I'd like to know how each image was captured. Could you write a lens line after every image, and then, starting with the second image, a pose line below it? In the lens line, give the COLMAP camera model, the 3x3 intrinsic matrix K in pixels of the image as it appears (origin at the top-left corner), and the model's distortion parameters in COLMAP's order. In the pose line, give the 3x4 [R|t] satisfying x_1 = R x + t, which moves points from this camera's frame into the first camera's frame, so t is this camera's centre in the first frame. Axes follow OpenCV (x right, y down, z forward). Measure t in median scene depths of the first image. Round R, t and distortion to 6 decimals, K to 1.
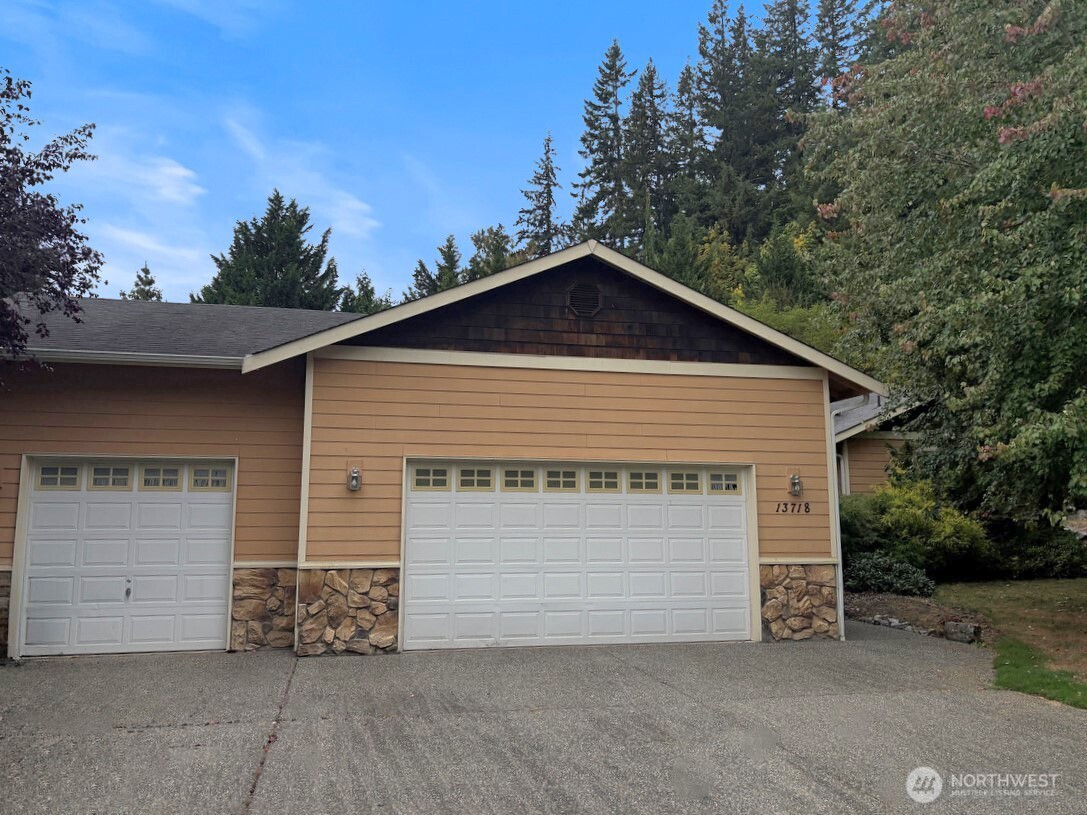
lens RADIAL K [[907.9, 0, 543.2], [0, 907.9, 424.3], [0, 0, 1]] dist [0.053547, -0.172624]
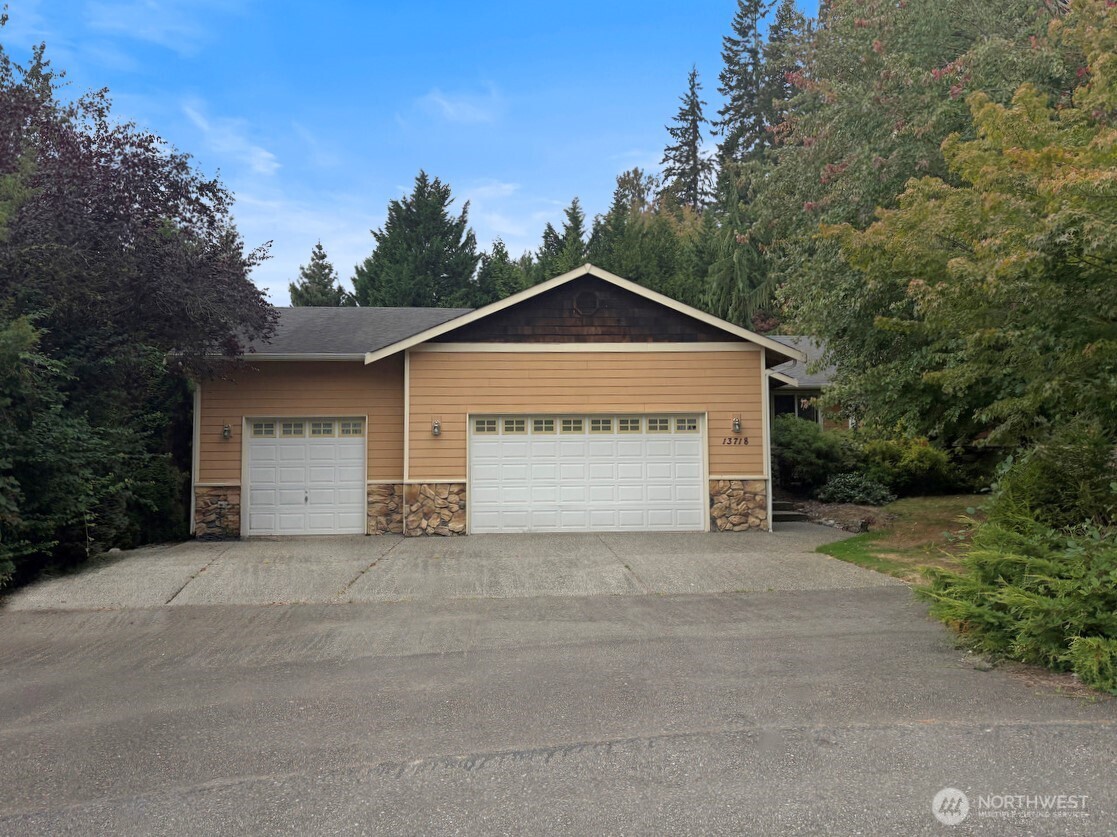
lens RADIAL K [[933.0, 0, 558.2], [0, 933.0, 435.7], [0, 0, 1]] dist [0.053547, -0.172624]
pose [[0.983713, -0.015636, -0.179063, 0.263814], [0.031136, 0.995972, 0.084083, -0.050909], [0.177027, -0.088289, 0.980238, -0.505740]]
